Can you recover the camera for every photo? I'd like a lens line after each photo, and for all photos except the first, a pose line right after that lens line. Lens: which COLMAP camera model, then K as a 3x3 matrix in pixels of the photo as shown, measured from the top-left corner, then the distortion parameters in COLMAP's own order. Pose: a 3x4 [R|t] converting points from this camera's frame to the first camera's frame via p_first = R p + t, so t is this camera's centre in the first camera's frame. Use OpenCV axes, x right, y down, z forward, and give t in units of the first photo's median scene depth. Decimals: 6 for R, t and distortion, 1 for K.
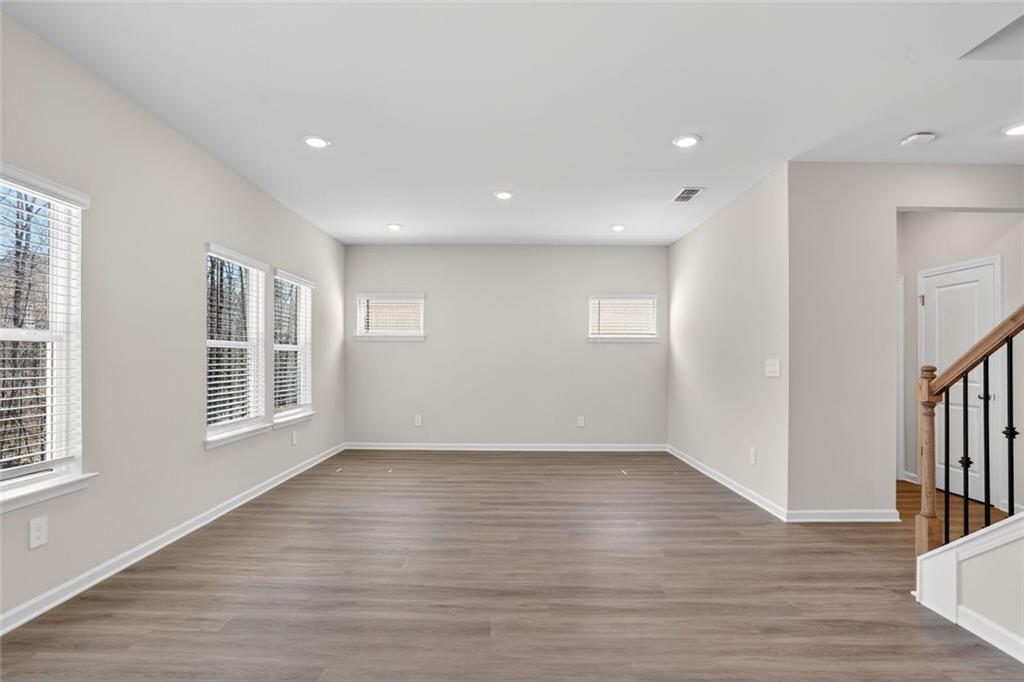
lens RADIAL K [[504.8, 0, 506.3], [0, 504.8, 359.4], [0, 0, 1]] dist [-0.020566, 0.006420]
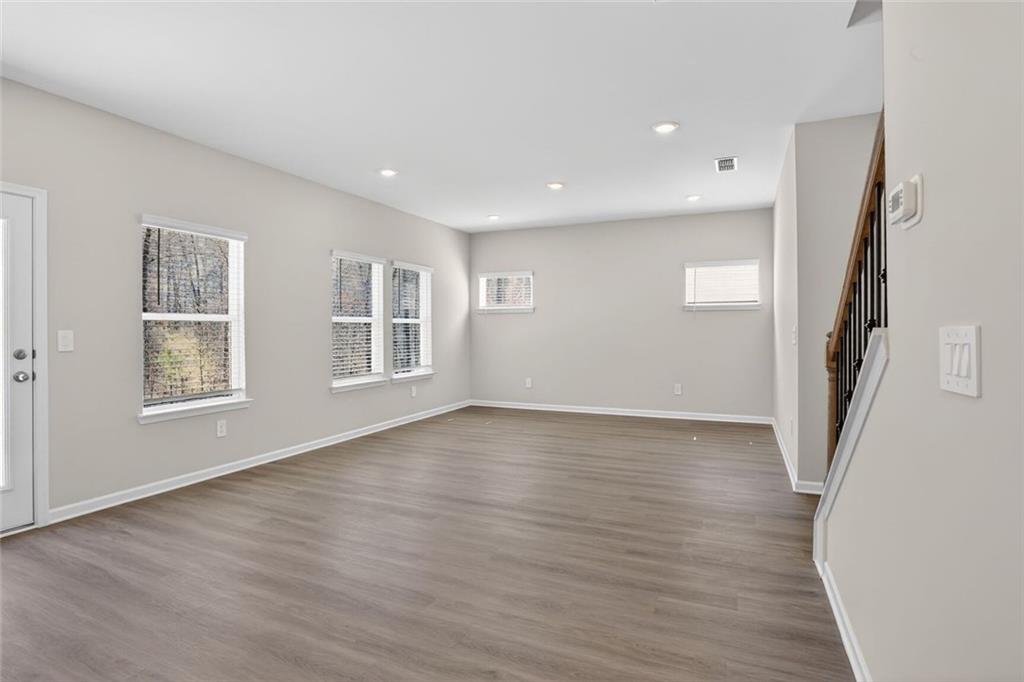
lens RADIAL K [[504.8, 0, 484.4], [0, 504.8, 332.1], [0, 0, 1]] dist [-0.020566, 0.006420]
pose [[0.908329, -0.006190, -0.418211, 0.395016], [0.008431, 0.999958, 0.003510, 0.002167], [0.418172, -0.006714, 0.908343, -0.137819]]
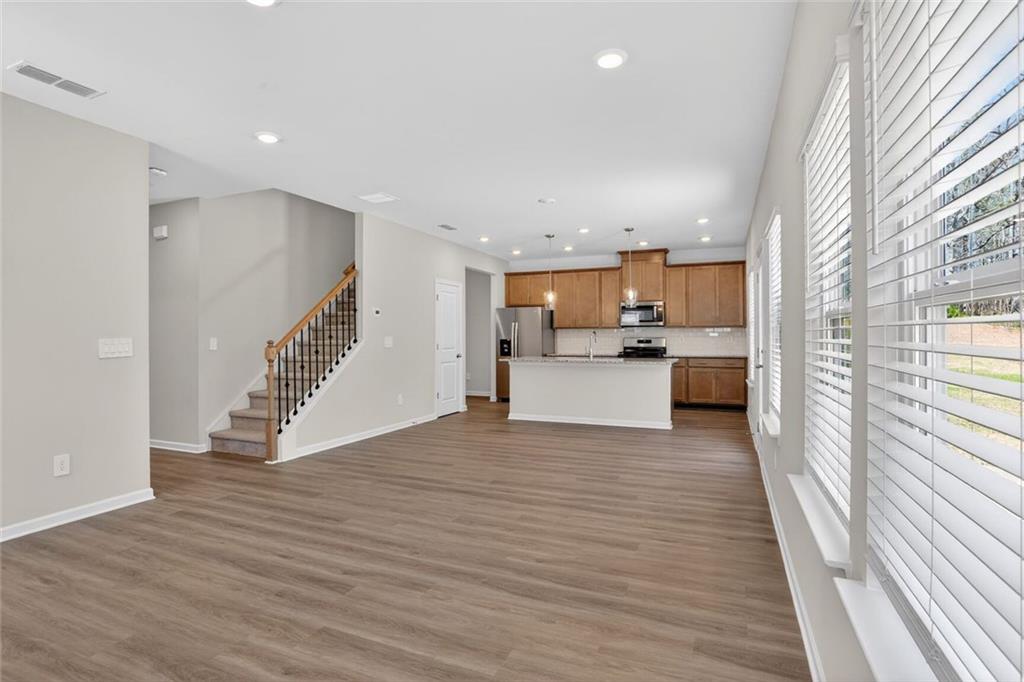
lens RADIAL K [[504.8, 0, 513.2], [0, 504.8, 338.3], [0, 0, 1]] dist [-0.020566, 0.006420]
pose [[-0.926884, -0.000978, 0.375347, -0.467784], [0.000496, 0.999993, 0.003830, -0.003085], [-0.375348, 0.003736, -0.926876, 1.560031]]
